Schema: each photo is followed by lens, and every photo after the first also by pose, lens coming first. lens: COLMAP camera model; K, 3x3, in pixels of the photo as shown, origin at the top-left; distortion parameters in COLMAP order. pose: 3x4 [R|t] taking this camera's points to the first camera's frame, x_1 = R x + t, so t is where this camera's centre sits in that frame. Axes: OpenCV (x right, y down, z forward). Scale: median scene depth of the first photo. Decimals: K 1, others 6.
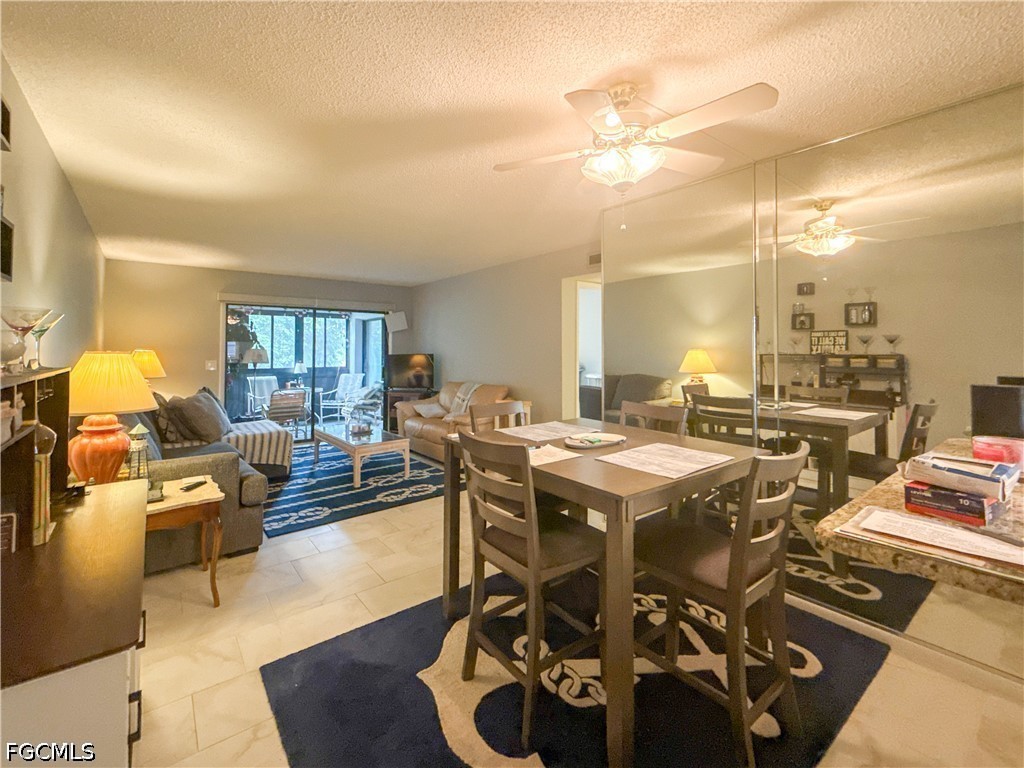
lens RADIAL K [[436.5, 0, 454.0], [0, 436.5, 341.3], [0, 0, 1]] dist [0.002802, 0.000228]
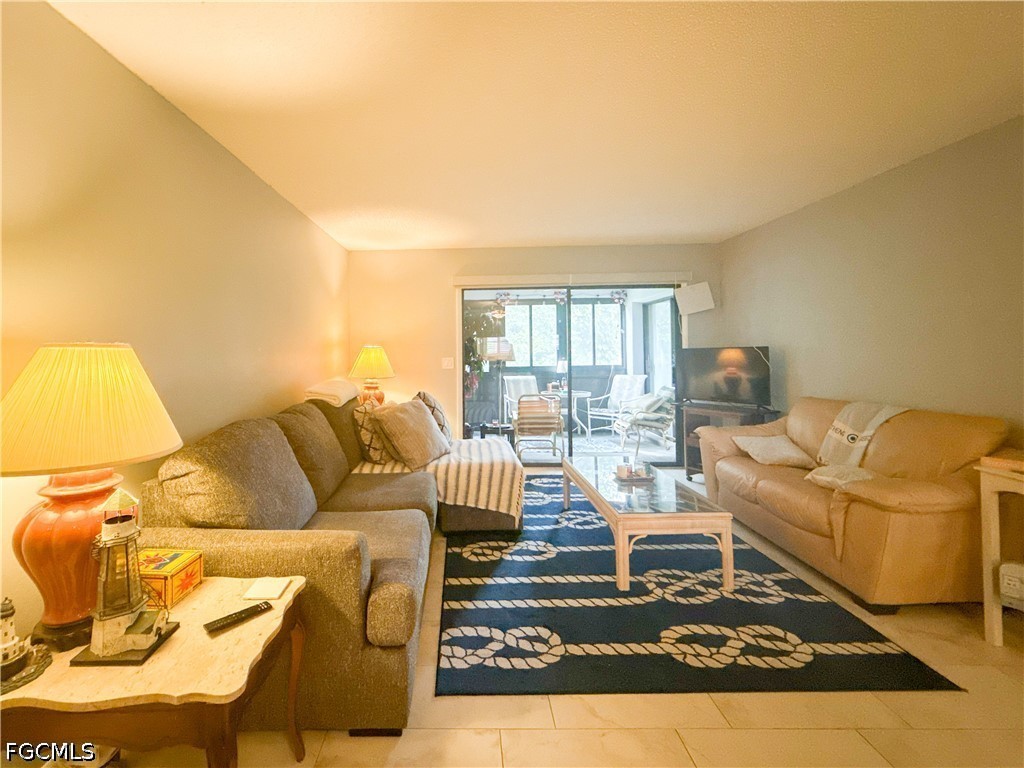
lens RADIAL K [[436.5, 0, 454.0], [0, 436.5, 341.3], [0, 0, 1]] dist [0.002802, 0.000228]
pose [[0.806281, -0.022046, -0.591122, -0.042639], [0.027020, 0.999635, -0.000427, 0.011880], [0.590916, -0.015628, 0.806582, 0.299807]]
